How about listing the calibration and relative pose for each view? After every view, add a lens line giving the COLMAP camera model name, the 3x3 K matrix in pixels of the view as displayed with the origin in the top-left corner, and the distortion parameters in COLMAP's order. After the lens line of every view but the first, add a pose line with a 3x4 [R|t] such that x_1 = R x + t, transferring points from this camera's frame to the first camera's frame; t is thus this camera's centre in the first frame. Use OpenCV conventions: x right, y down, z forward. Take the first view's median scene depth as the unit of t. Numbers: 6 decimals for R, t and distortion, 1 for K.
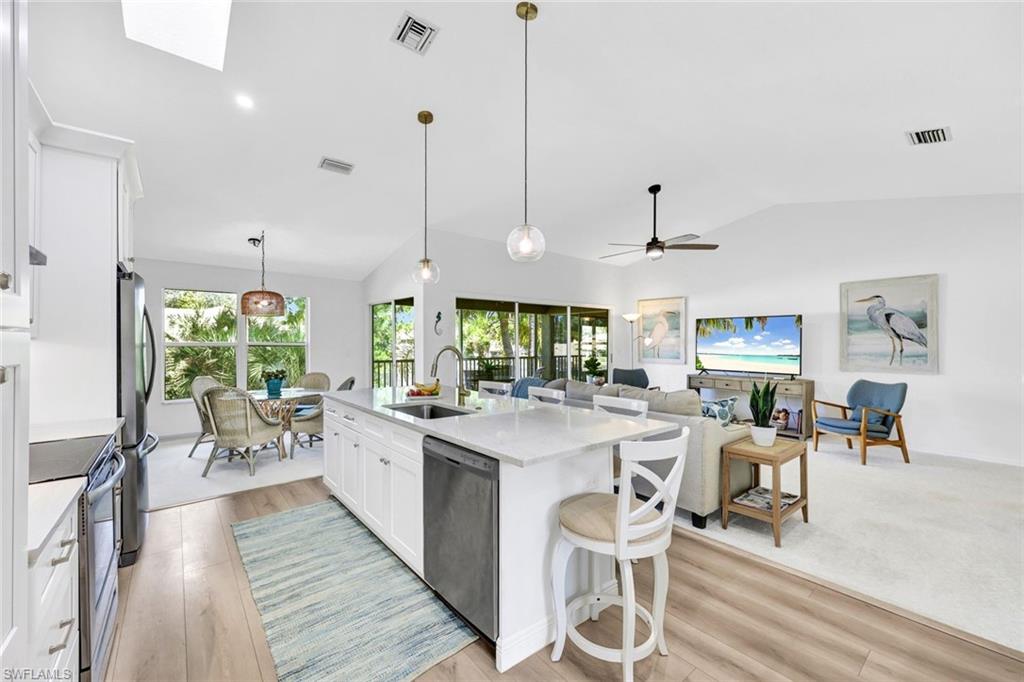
lens RADIAL K [[411.6, 0, 508.7], [0, 411.6, 341.6], [0, 0, 1]] dist [-0.001707, -0.000350]
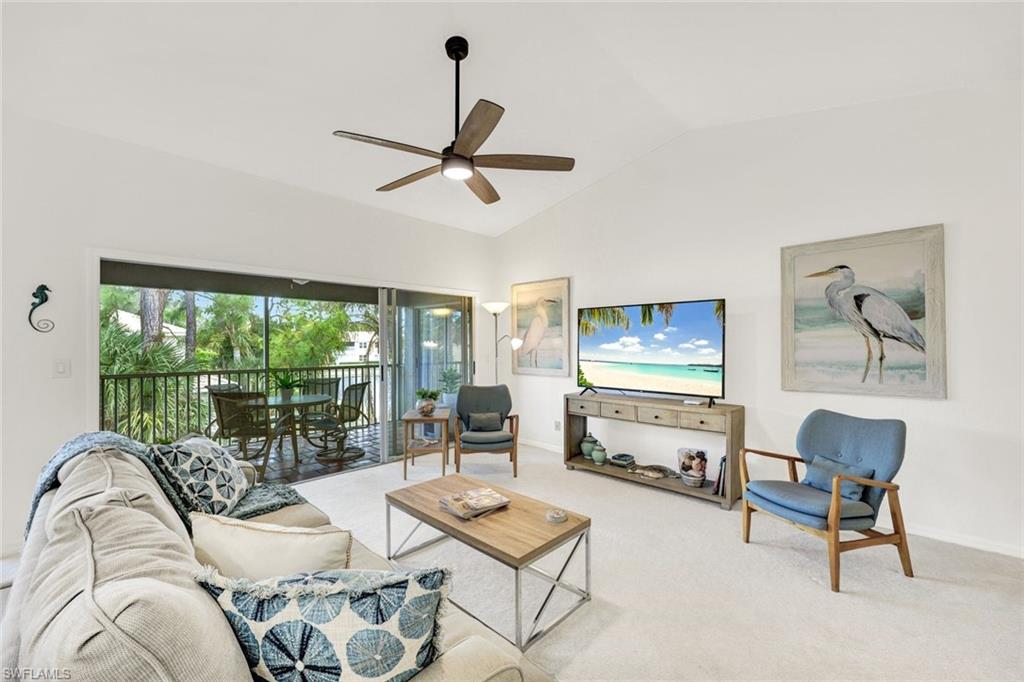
lens RADIAL K [[412.5, 0, 514.4], [0, 412.5, 343.2], [0, 0, 1]] dist [0.000782, 0.000037]
pose [[0.992173, -0.003017, 0.124837, 0.363316], [0.003184, 0.999994, -0.001136, 0.000187], [-0.124833, 0.001525, 0.992177, 0.480709]]
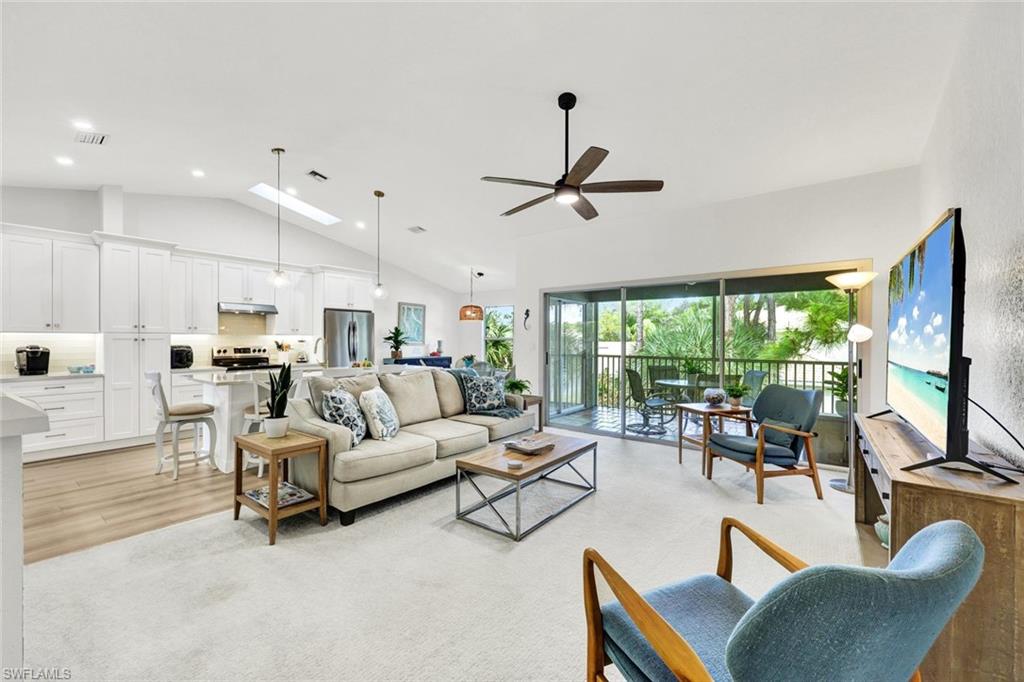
lens RADIAL K [[411.6, 0, 508.7], [0, 411.6, 341.6], [0, 0, 1]] dist [-0.001707, -0.000350]
pose [[0.223475, 0.004590, -0.974699, 0.992494], [-0.001565, 0.999989, 0.004350, 0.011612], [0.974708, 0.000554, 0.223480, 0.771111]]
